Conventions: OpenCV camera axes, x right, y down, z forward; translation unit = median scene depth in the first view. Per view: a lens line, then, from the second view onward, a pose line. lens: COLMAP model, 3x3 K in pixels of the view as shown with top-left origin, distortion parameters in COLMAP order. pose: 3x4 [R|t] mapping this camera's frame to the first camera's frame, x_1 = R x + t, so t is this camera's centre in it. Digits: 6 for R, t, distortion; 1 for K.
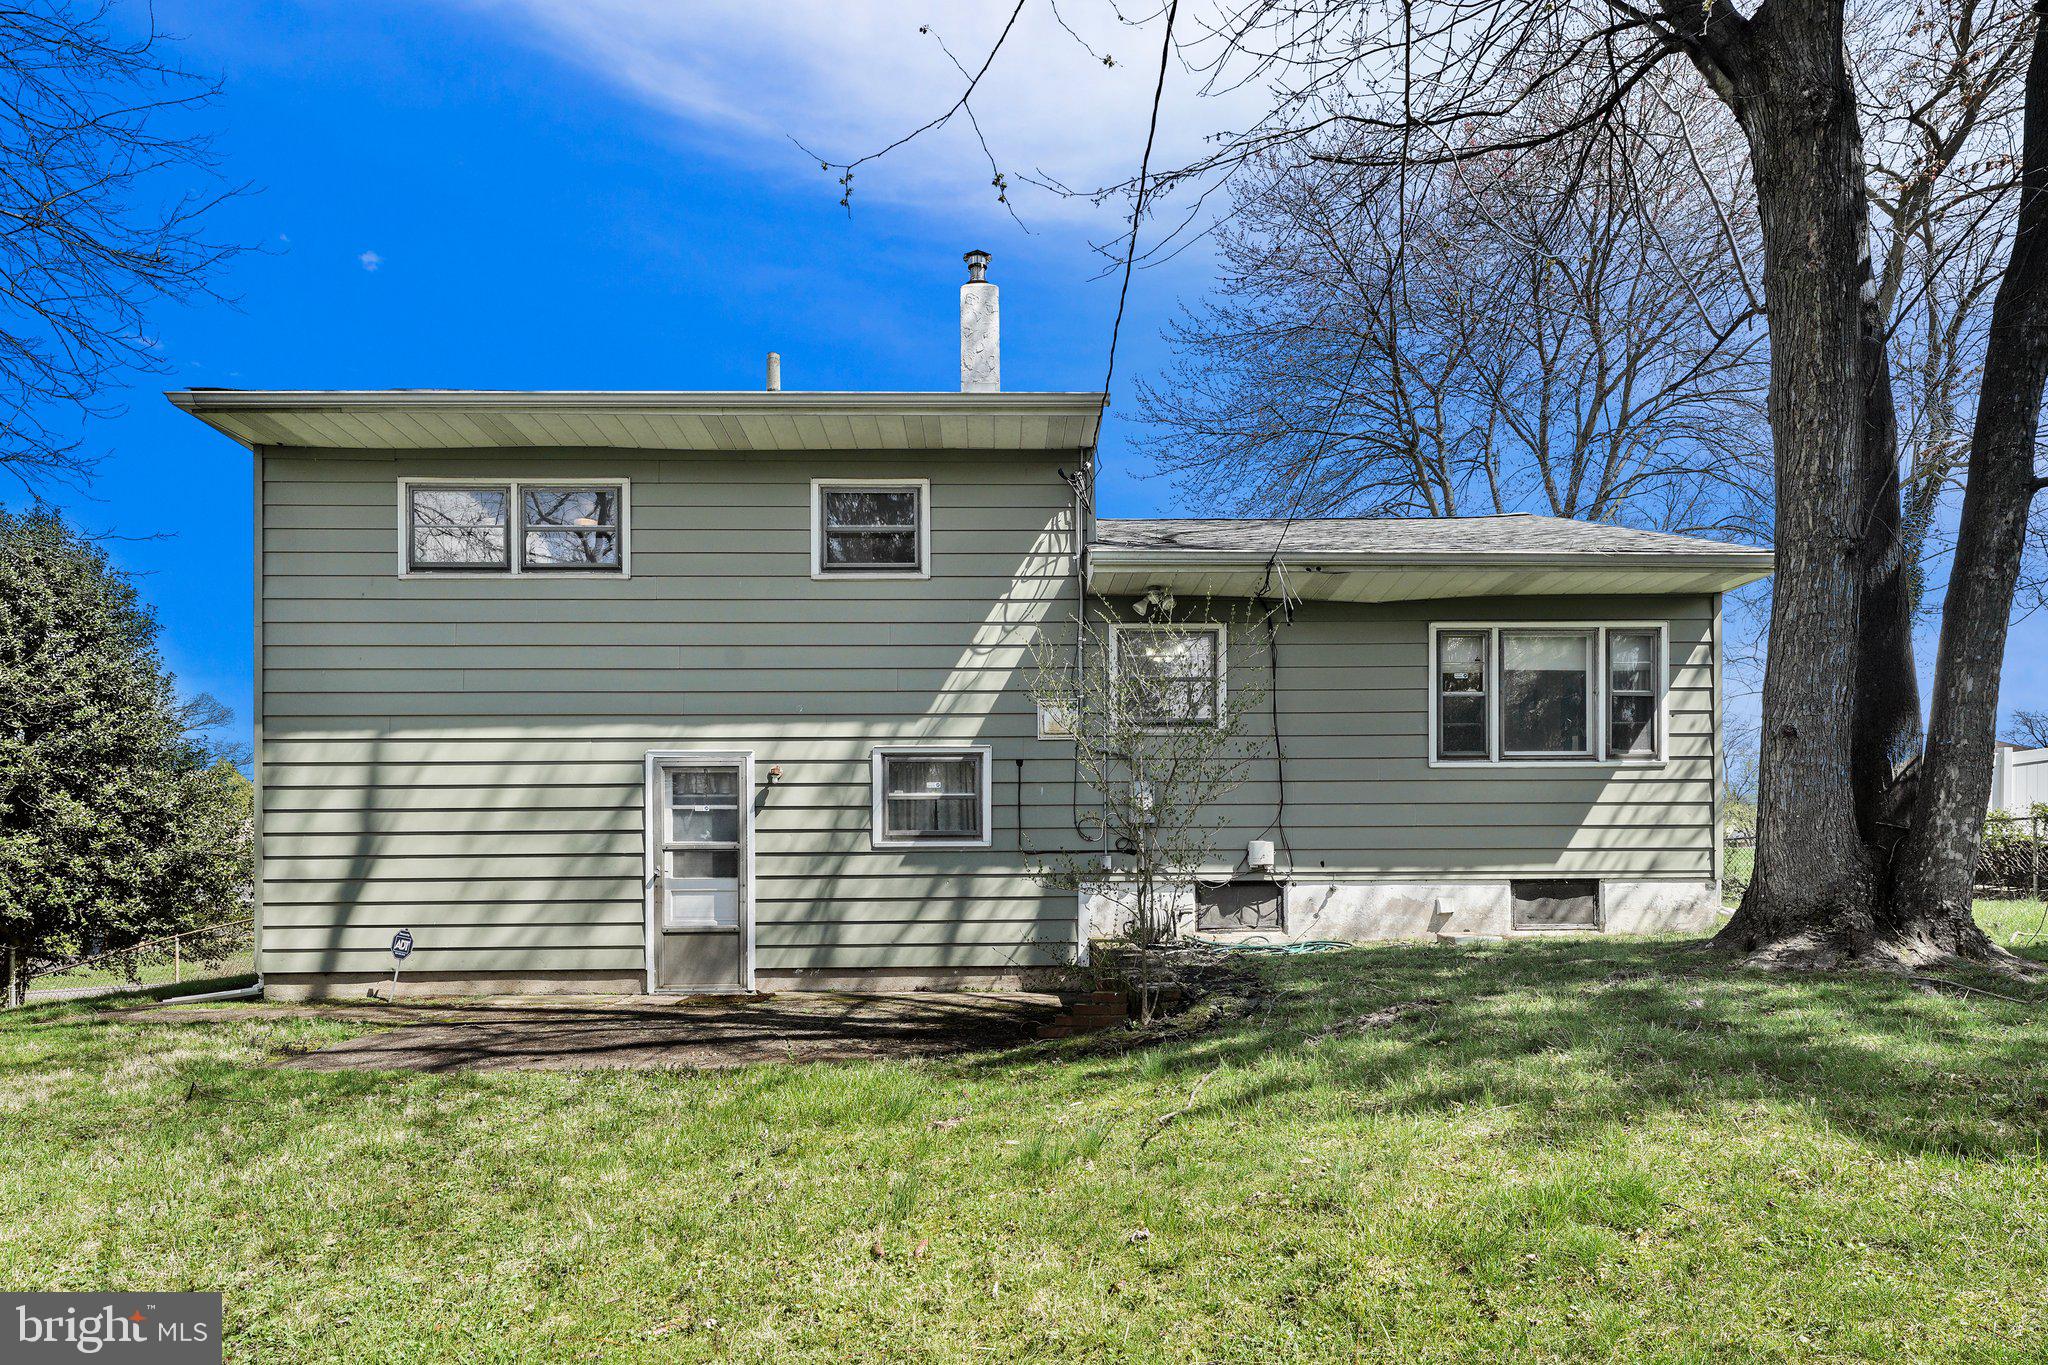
lens RADIAL K [[1081.1, 0, 1016.6], [0, 1081.1, 773.8], [0, 0, 1]] dist [0.000834, 0.001425]
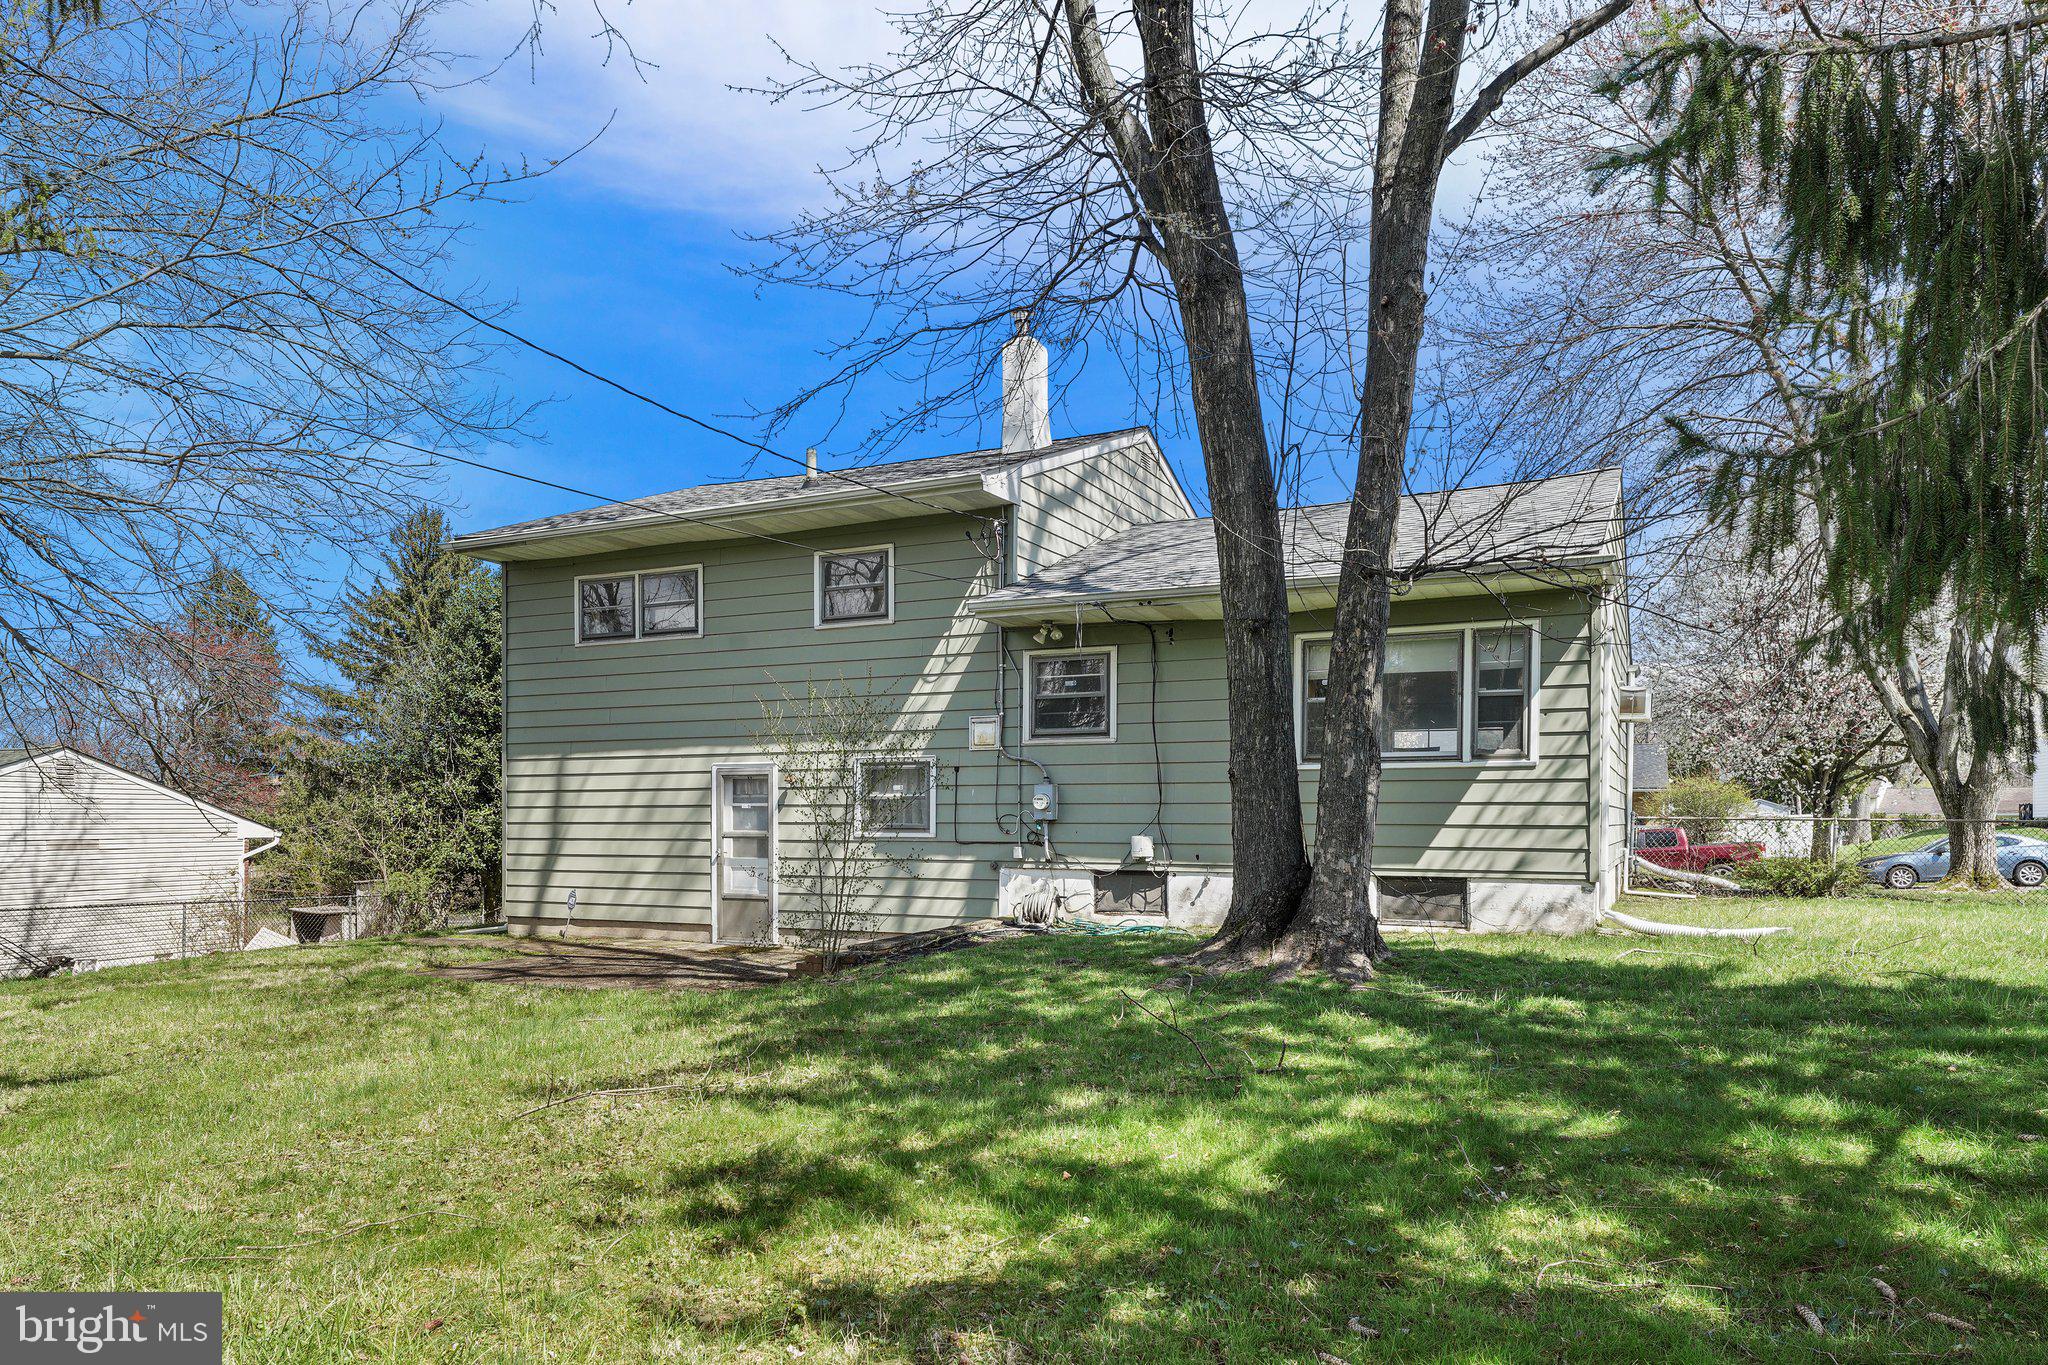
lens RADIAL K [[1227.7, 0, 1025.0], [0, 1227.7, 683.7], [0, 0, 1]] dist [0.010367, 0.000332]
pose [[0.902372, -0.039572, -0.429137, 0.675259], [0.031363, 0.999165, -0.026186, -0.068462], [0.429815, 0.010170, 0.902860, -0.226824]]
